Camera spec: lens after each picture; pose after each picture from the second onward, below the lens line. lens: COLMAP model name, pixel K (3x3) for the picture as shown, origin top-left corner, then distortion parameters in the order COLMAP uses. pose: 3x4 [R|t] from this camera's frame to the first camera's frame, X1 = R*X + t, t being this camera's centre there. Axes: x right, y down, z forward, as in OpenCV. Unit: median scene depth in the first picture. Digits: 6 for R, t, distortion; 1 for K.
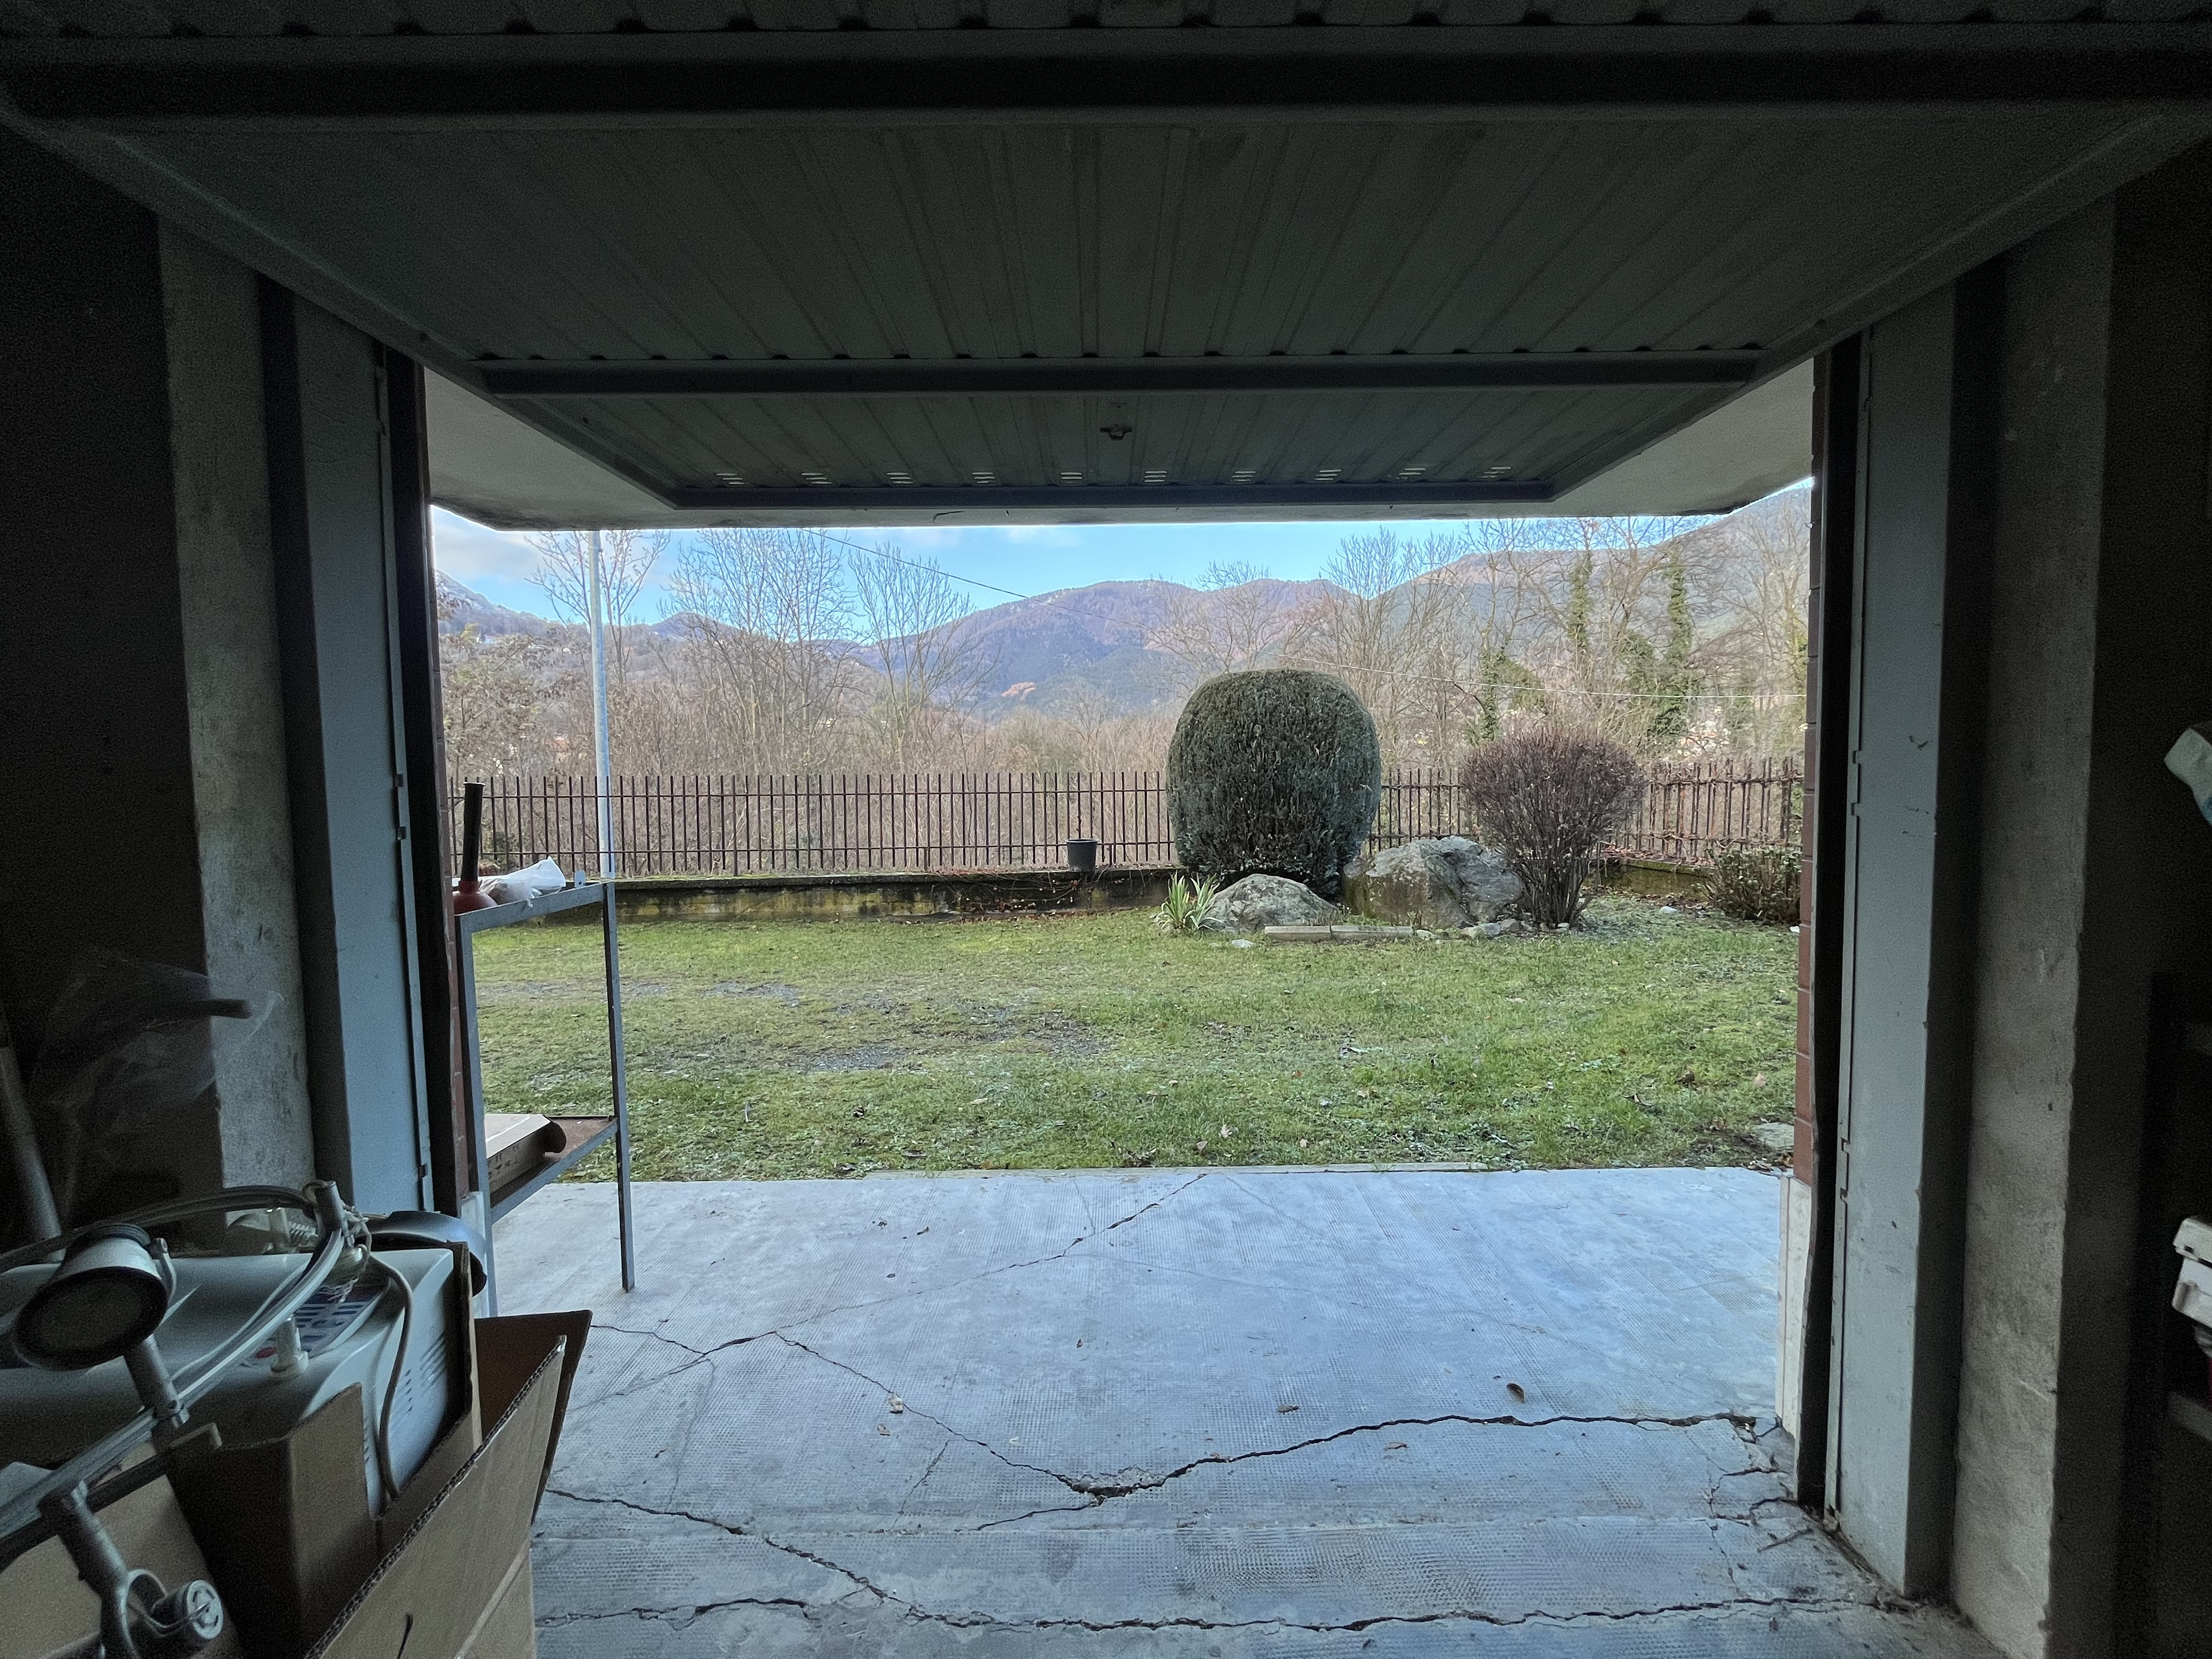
lens RADIAL K [[889.4, 0, 1101.7], [0, 889.4, 829.1], [0, 0, 1]] dist [-0.002765, -0.000477]
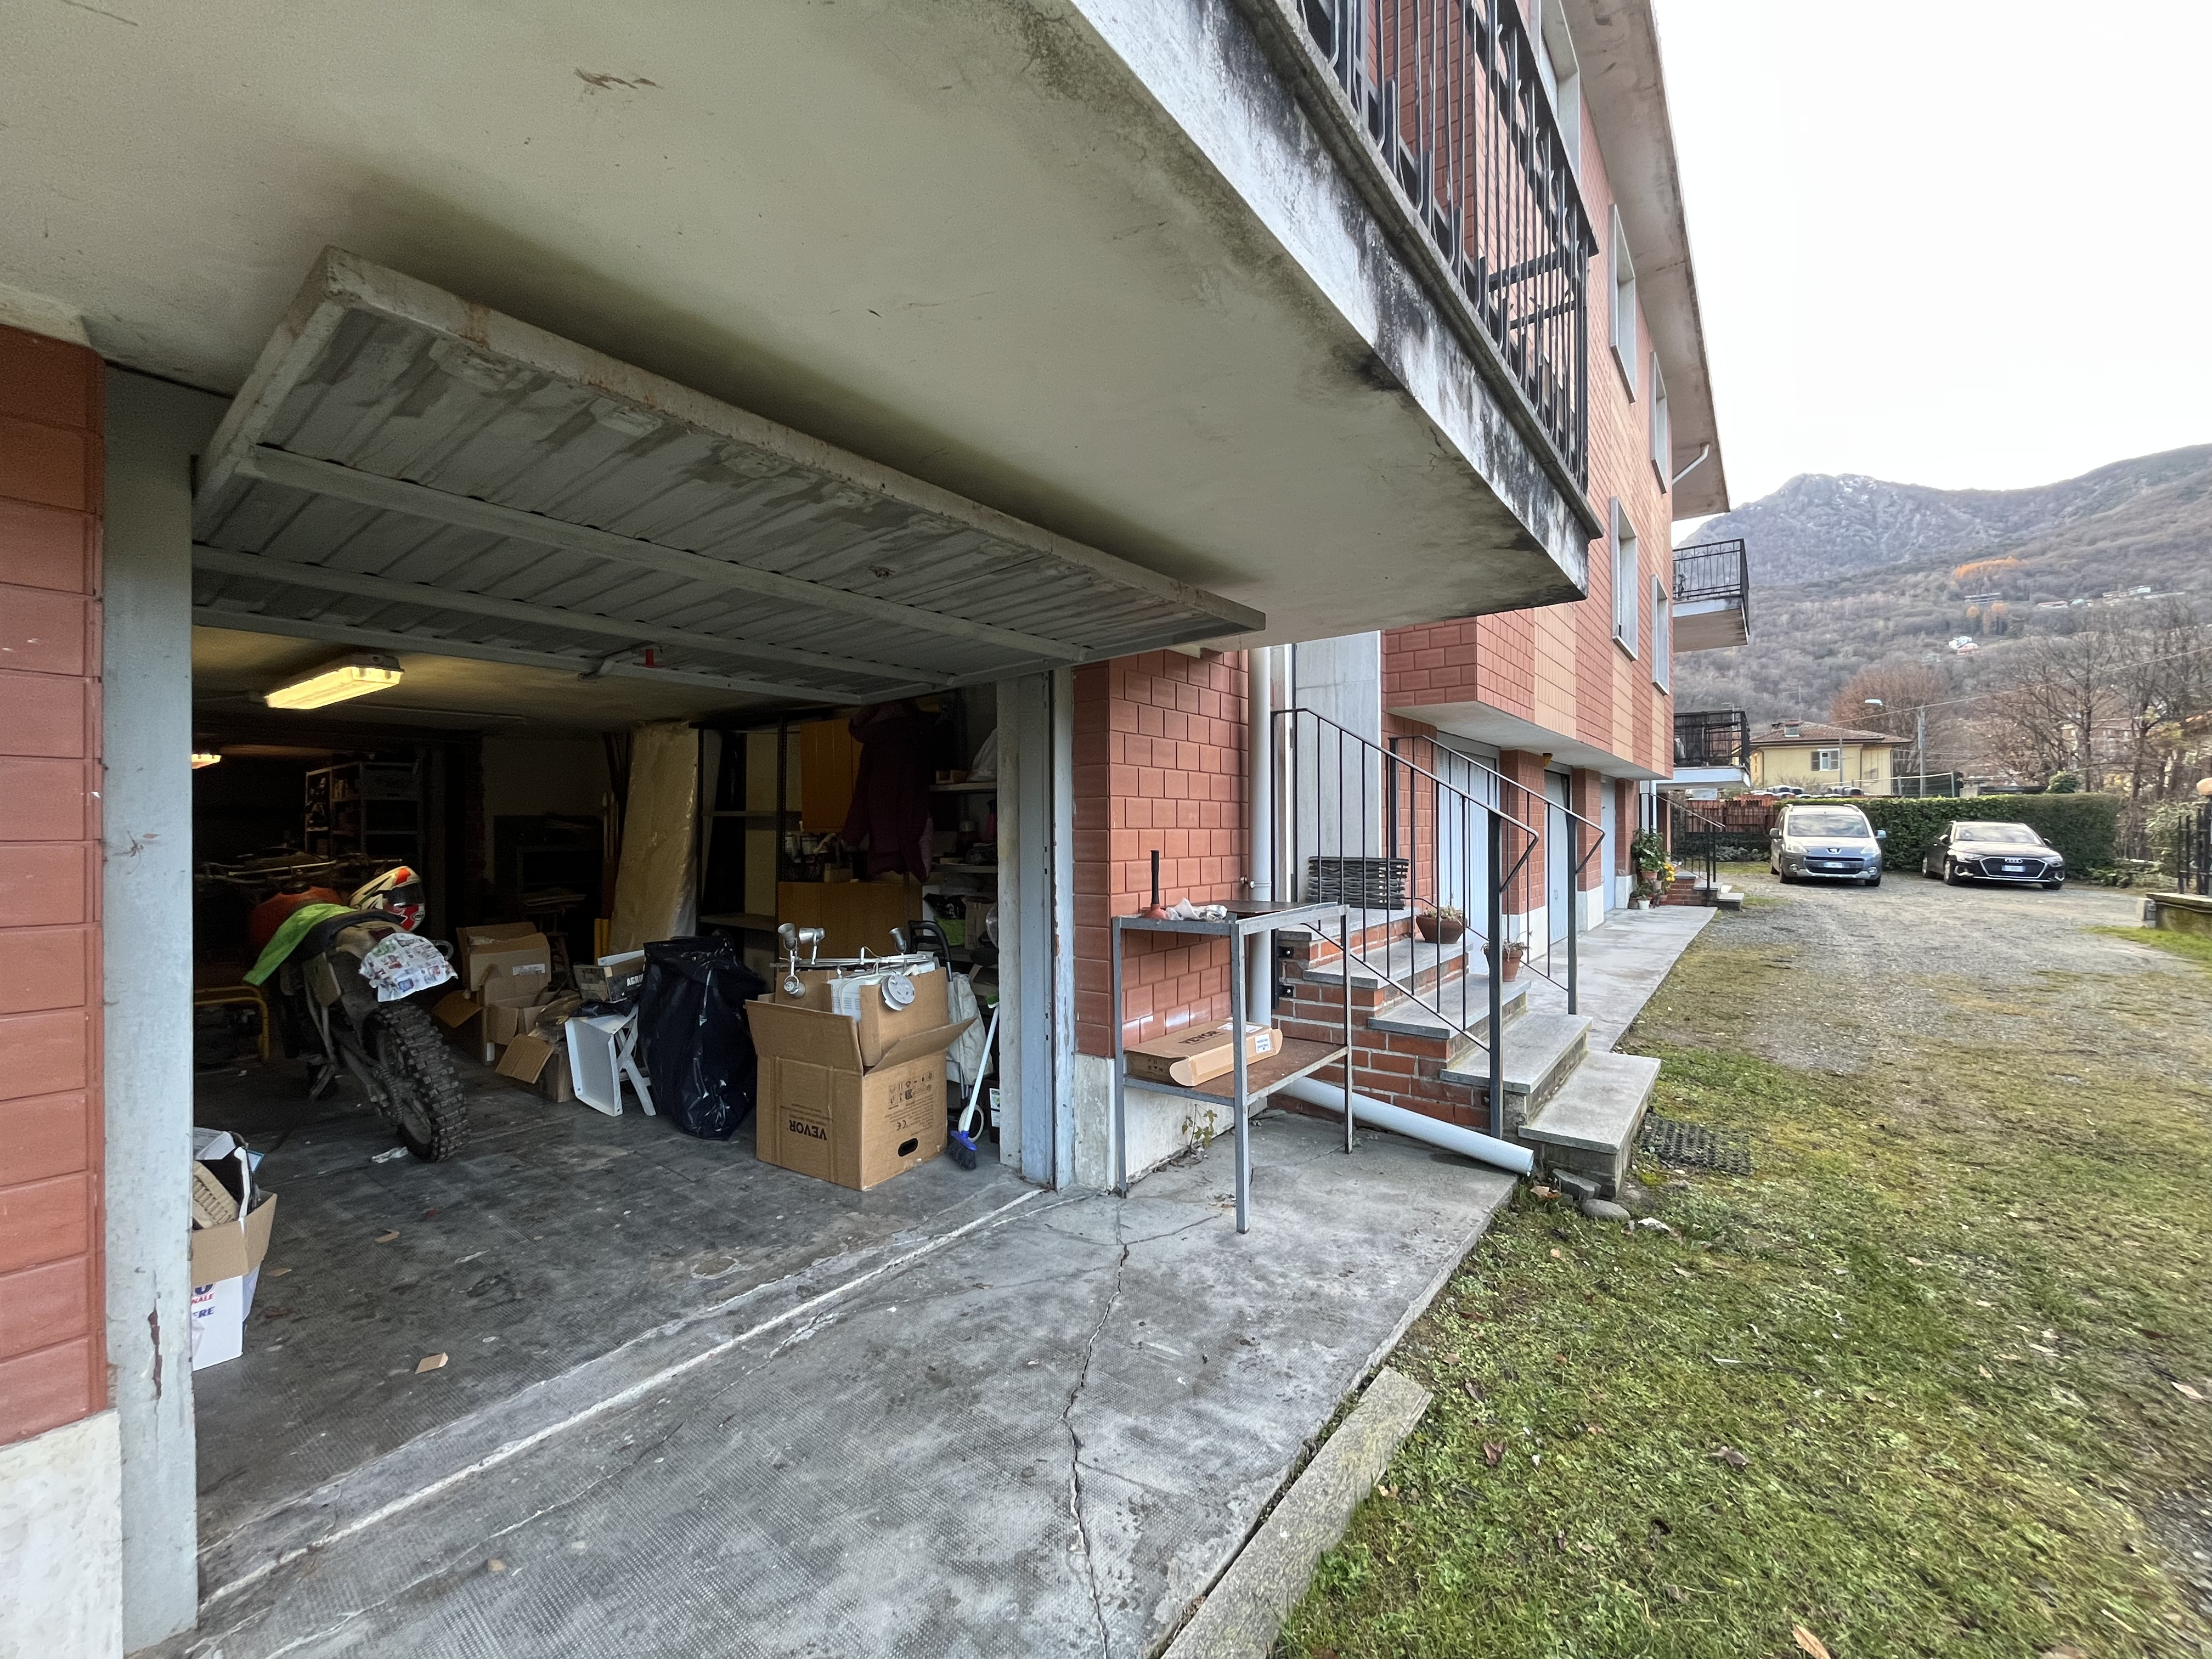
lens RADIAL K [[889.4, 0, 1101.7], [0, 889.4, 829.1], [0, 0, 1]] dist [-0.002765, -0.000477]
pose [[-0.606840, 0.010491, -0.794754, 0.513013], [-0.030709, 0.998857, 0.036633, -0.100749], [0.794230, 0.046636, -0.605825, 1.296753]]
